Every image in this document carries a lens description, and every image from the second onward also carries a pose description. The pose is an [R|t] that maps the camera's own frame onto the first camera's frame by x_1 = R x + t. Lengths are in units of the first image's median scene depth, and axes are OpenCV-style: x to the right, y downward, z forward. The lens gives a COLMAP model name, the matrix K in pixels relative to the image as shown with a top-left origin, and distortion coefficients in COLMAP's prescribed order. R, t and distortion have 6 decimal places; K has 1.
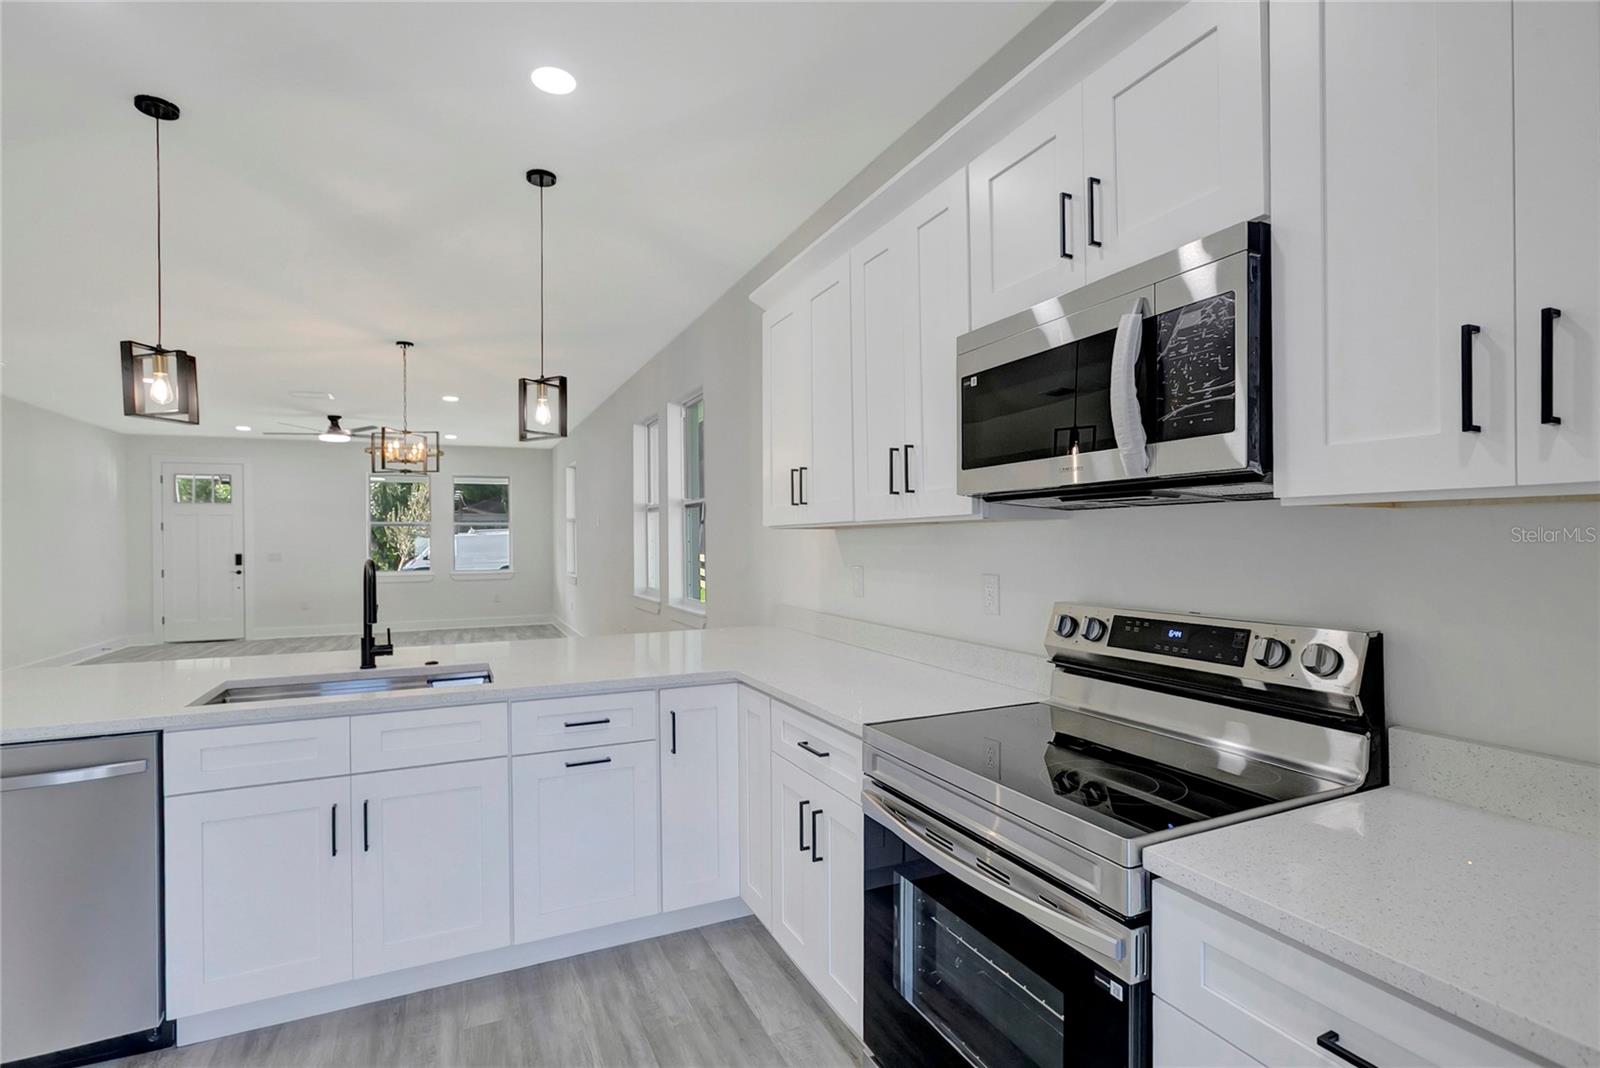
lens RADIAL K [[739.7, 0, 792.2], [0, 739.7, 536.0], [0, 0, 1]] dist [-0.022948, 0.008940]
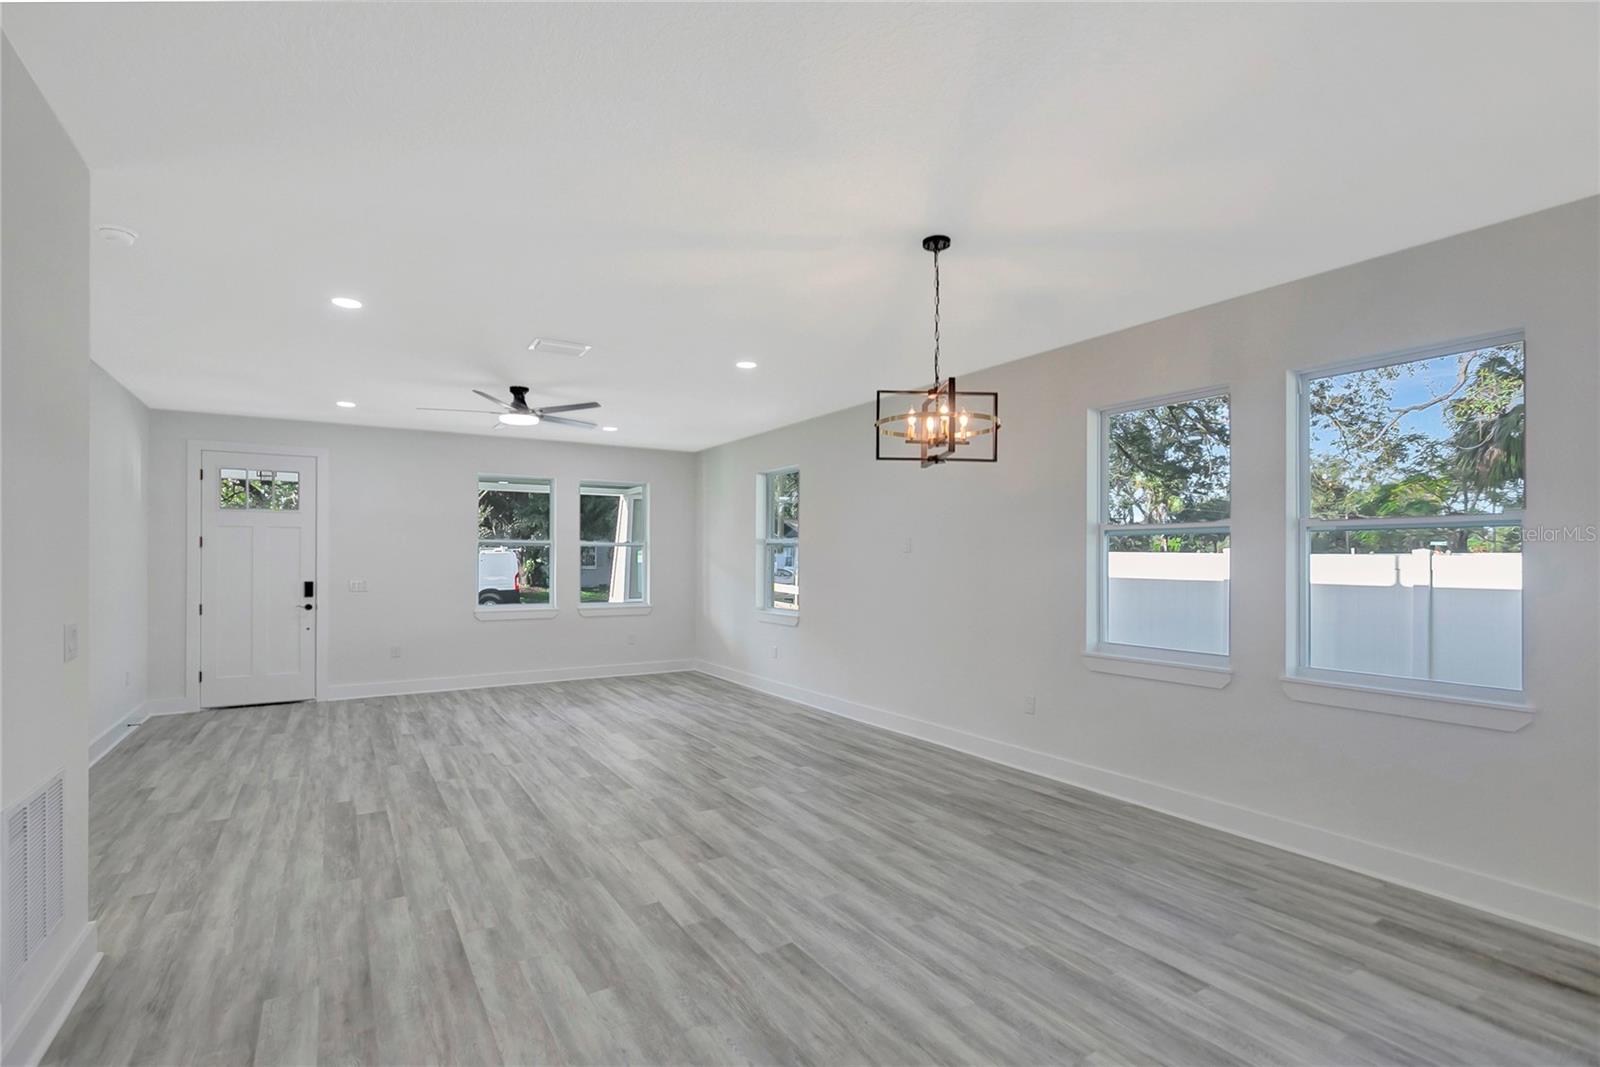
lens RADIAL K [[739.7, 0, 789.6], [0, 739.7, 547.7], [0, 0, 1]] dist [-0.022948, 0.008940]
pose [[0.992491, 0.015933, 0.121274, -1.492226], [-0.014160, 0.999780, -0.015463, -0.014494], [-0.121493, 0.013629, 0.992499, 0.902941]]
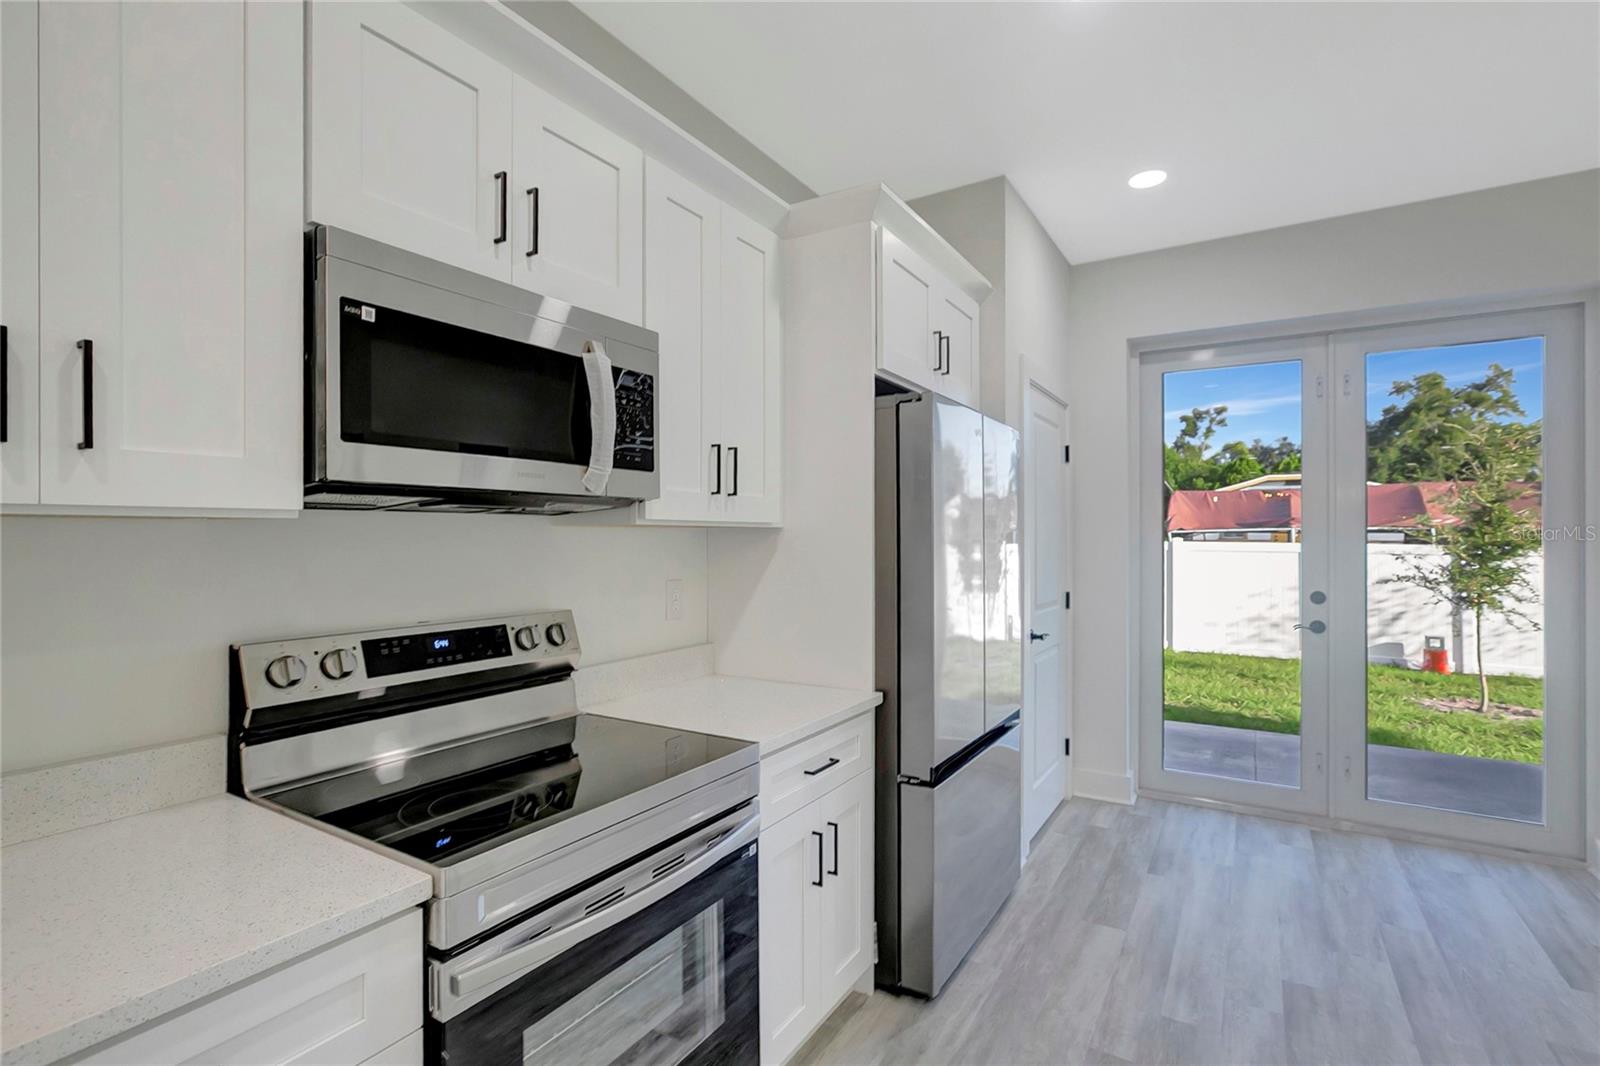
lens RADIAL K [[739.7, 0, 791.3], [0, 739.7, 539.3], [0, 0, 1]] dist [-0.022948, 0.008940]
pose [[-0.545330, 0.002751, 0.838217, -0.357840], [-0.000195, 0.999994, -0.003409, -0.002636], [-0.838222, -0.002023, -0.545326, 0.727138]]
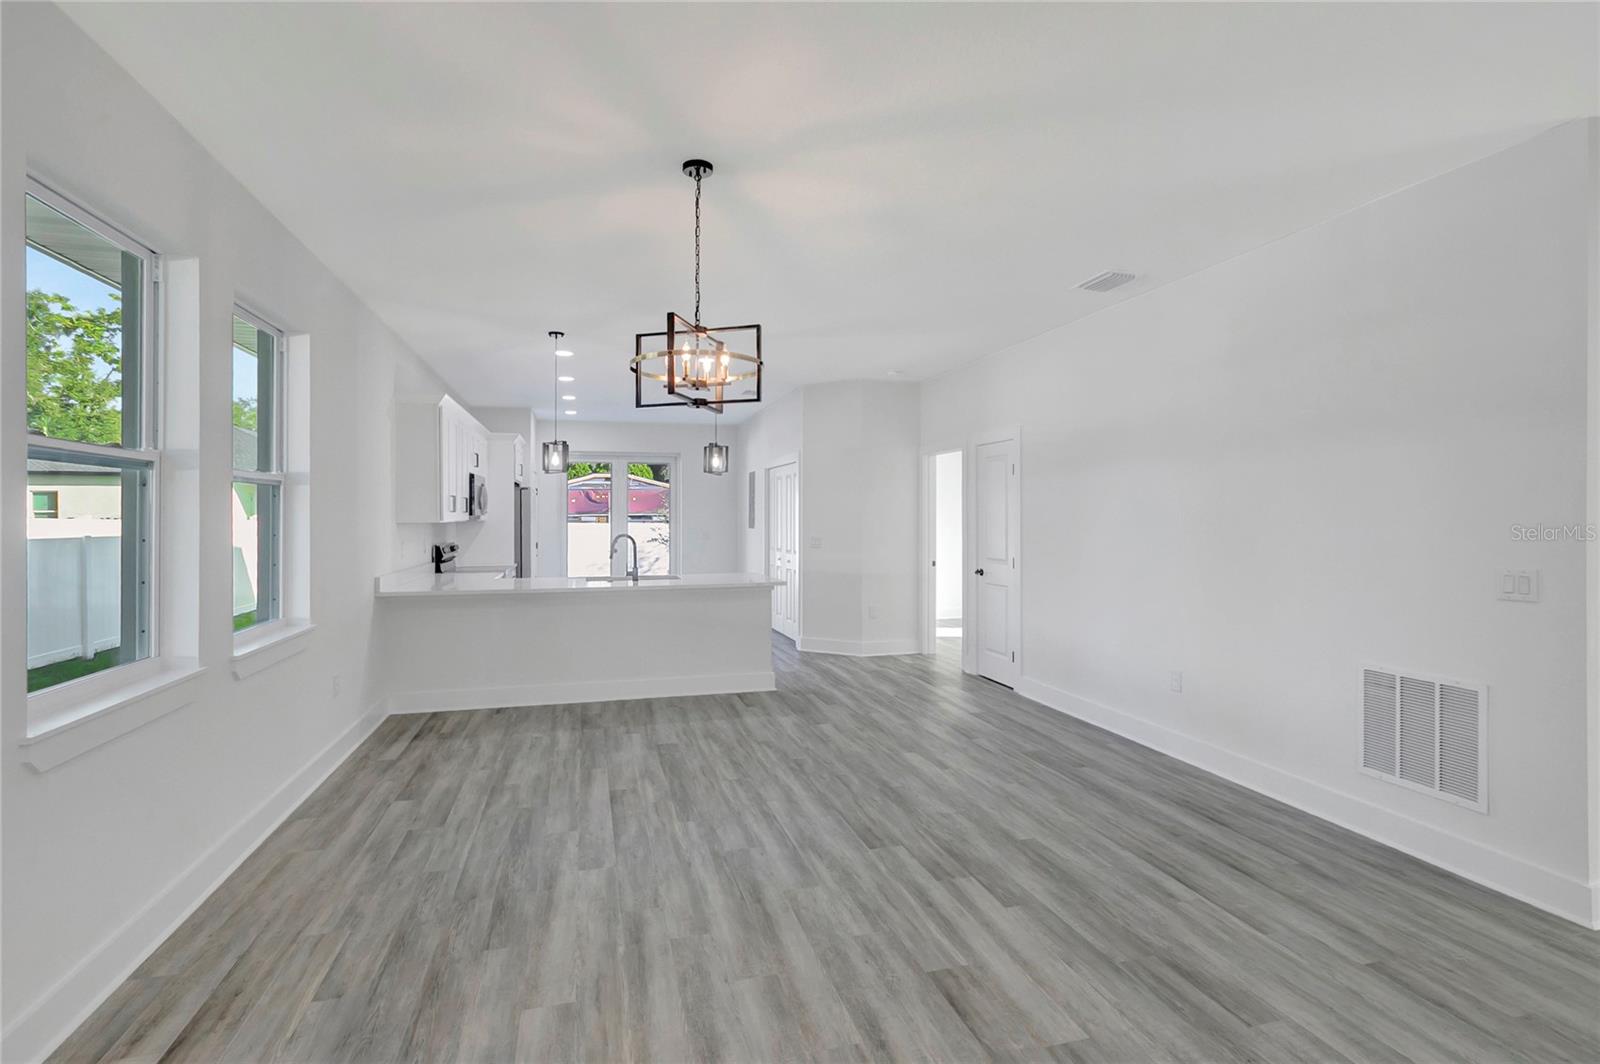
lens RADIAL K [[739.7, 0, 785.7], [0, 739.7, 526.8], [0, 0, 1]] dist [-0.022948, 0.008940]
pose [[-0.985572, 0.010964, 0.168903, -1.424547], [0.012287, 0.999901, 0.006790, -0.001547], [-0.168812, 0.008768, -0.985609, 3.188975]]
